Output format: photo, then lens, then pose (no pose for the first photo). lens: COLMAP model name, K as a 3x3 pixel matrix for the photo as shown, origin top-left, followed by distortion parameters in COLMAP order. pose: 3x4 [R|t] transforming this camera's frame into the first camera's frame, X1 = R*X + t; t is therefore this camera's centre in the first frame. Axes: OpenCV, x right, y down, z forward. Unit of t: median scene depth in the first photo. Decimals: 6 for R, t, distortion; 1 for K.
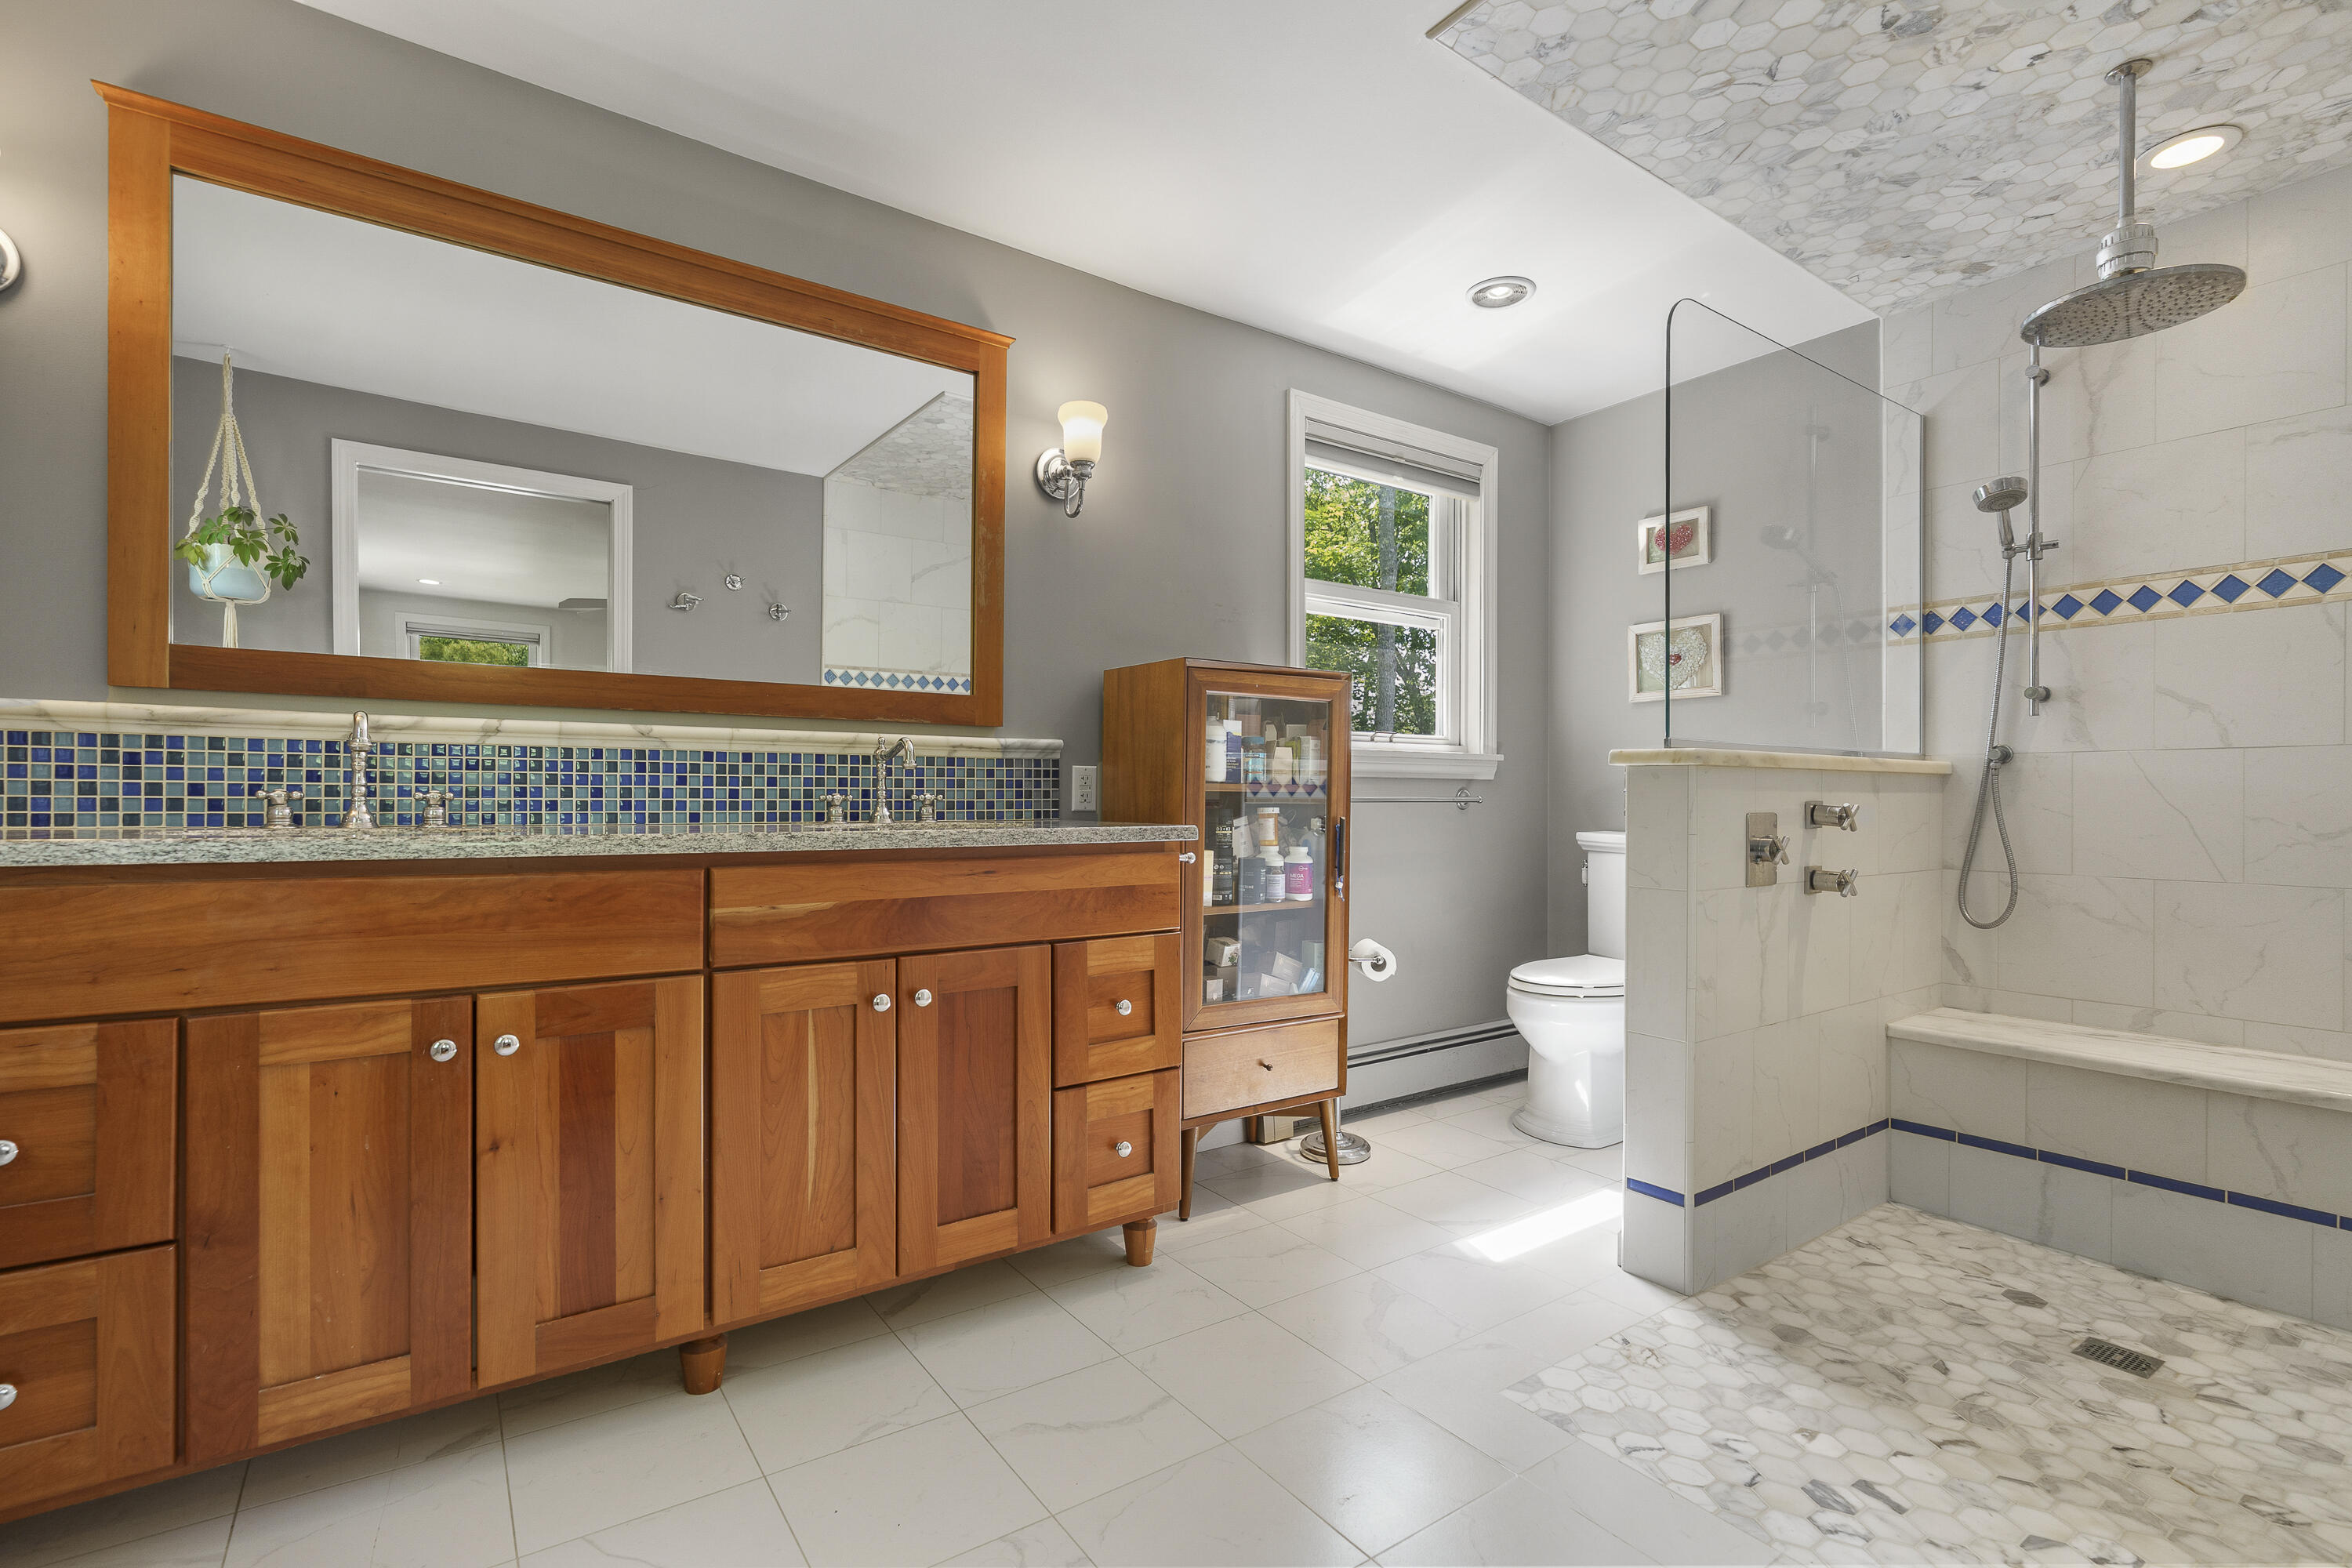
lens RADIAL K [[1081.3, 0, 1169.8], [0, 1081.3, 816.9], [0, 0, 1]] dist [-0.016861, 0.008201]
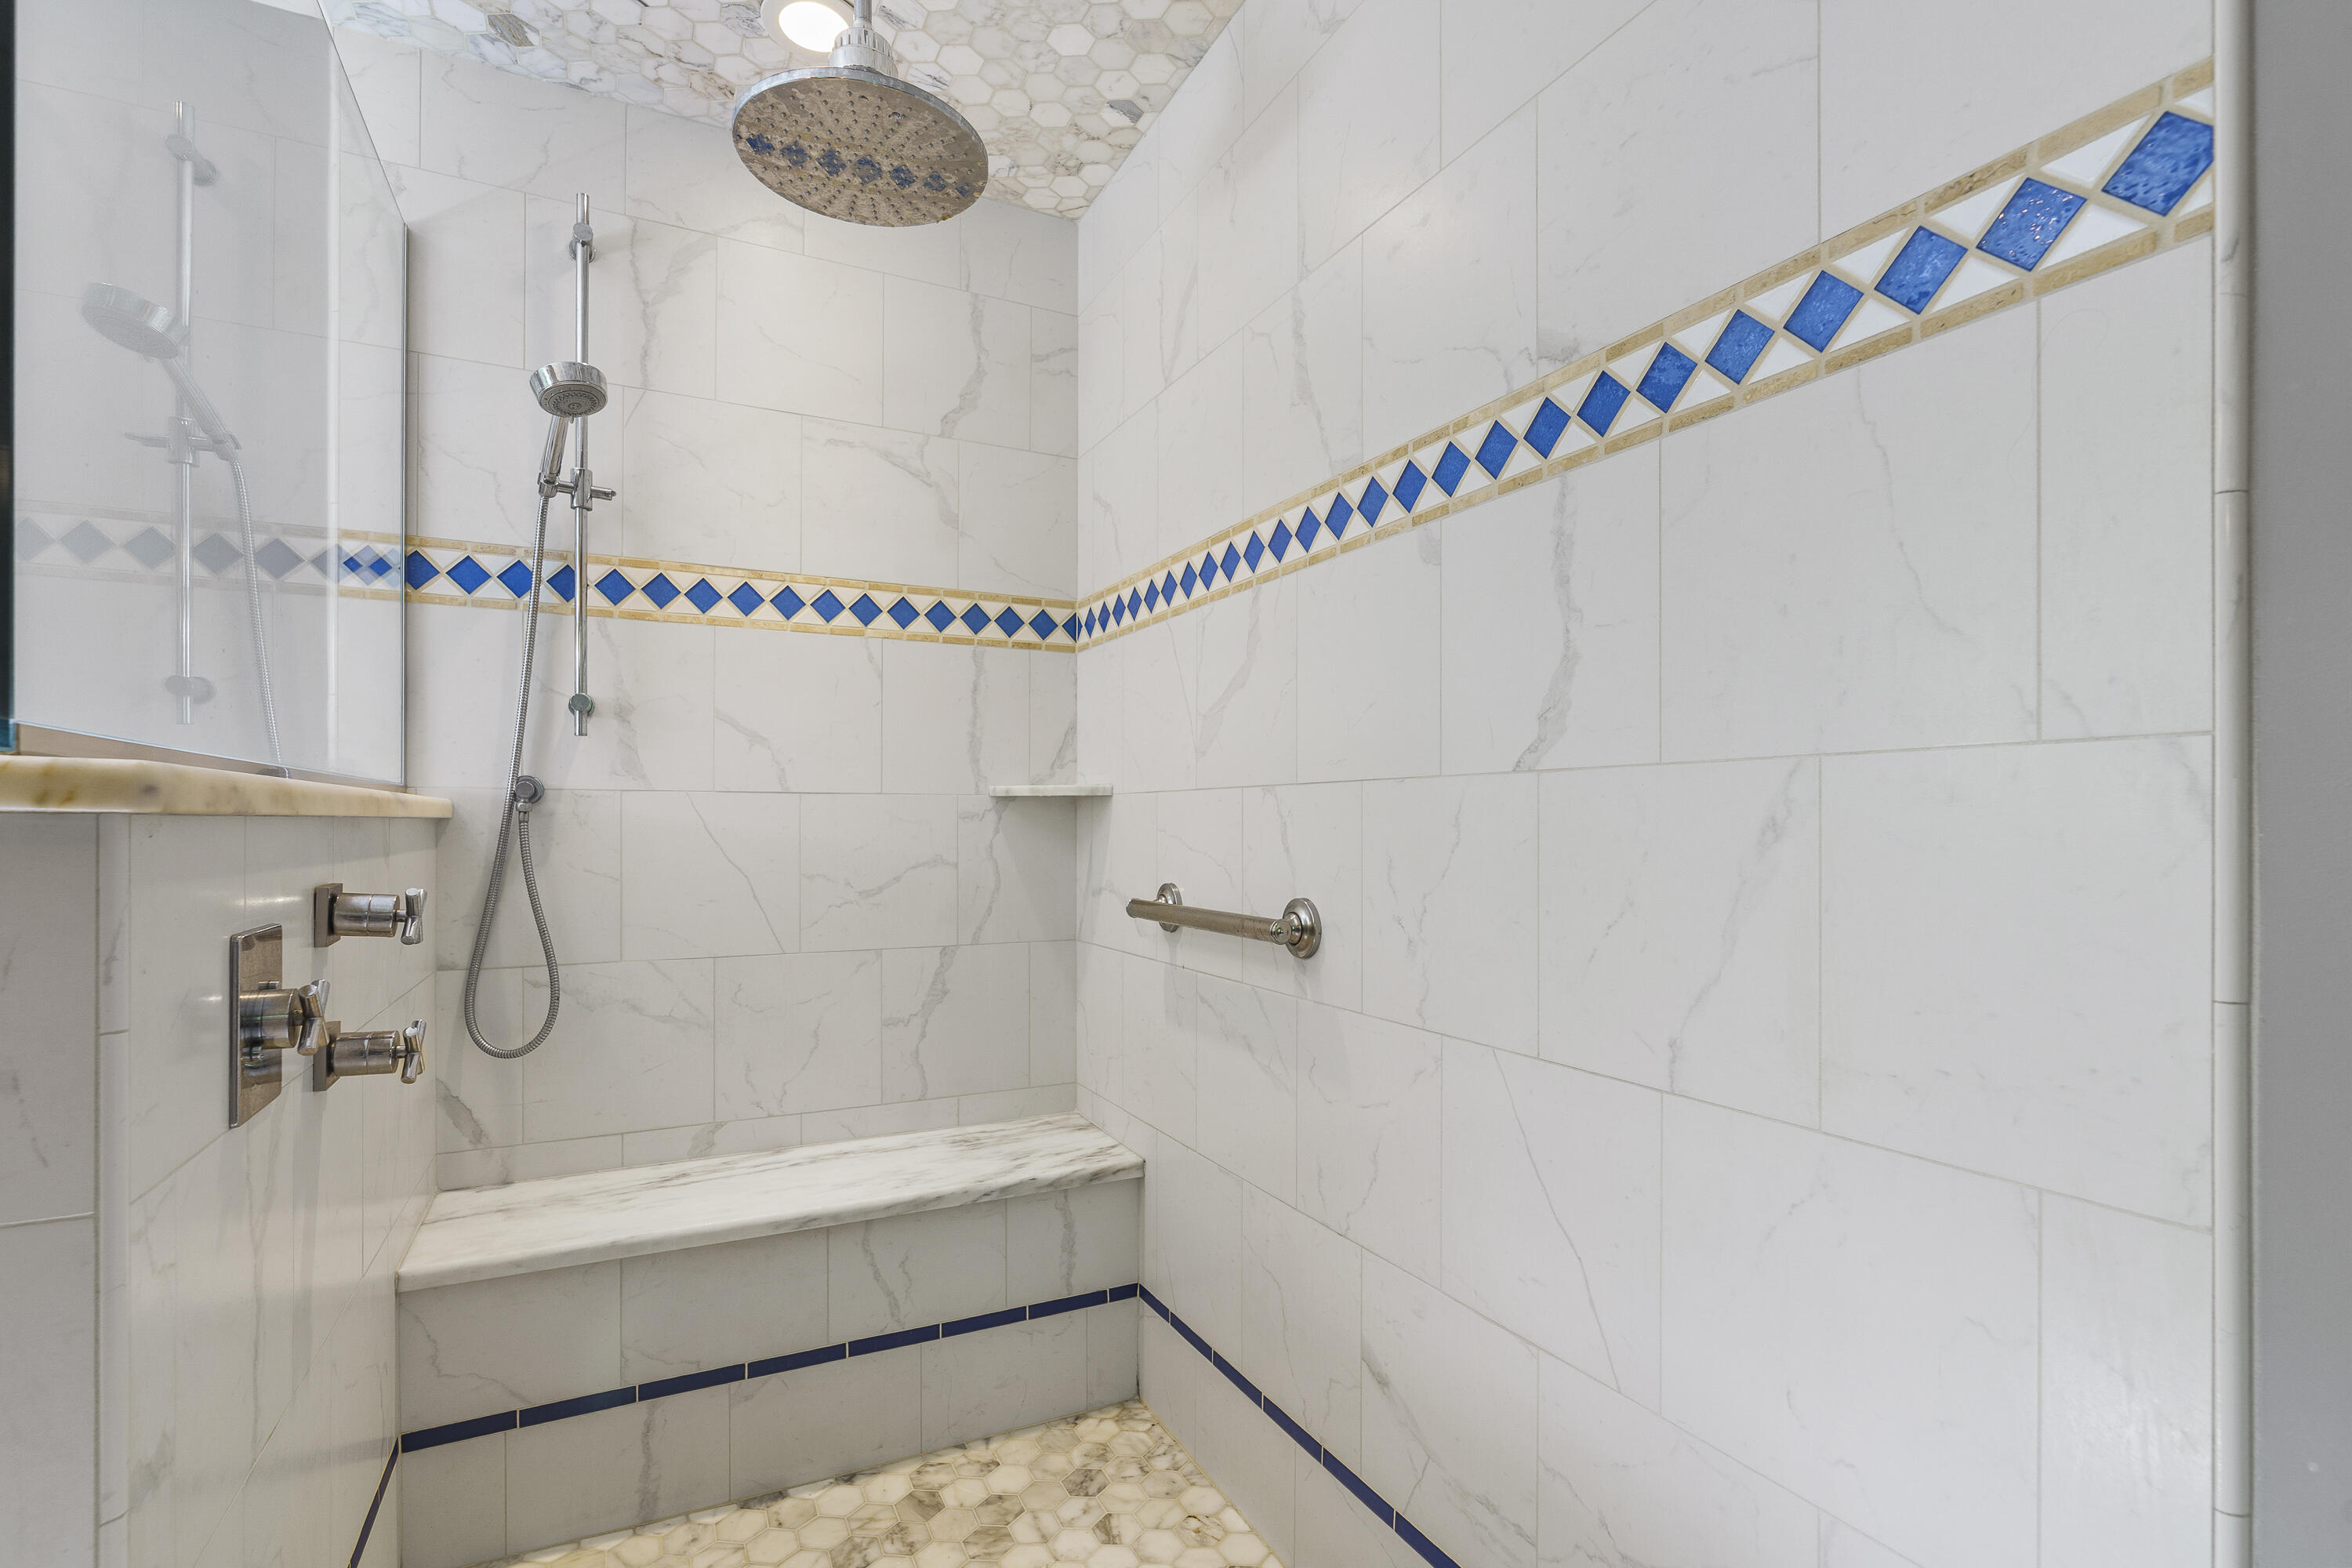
lens RADIAL K [[1081.3, 0, 1169.8], [0, 1081.3, 816.9], [0, 0, 1]] dist [-0.016861, 0.008201]
pose [[0.148799, 0.003287, 0.988862, 0.182408], [0.016475, 0.999847, -0.005802, -0.032409], [-0.988730, 0.017155, 0.148722, 0.528147]]
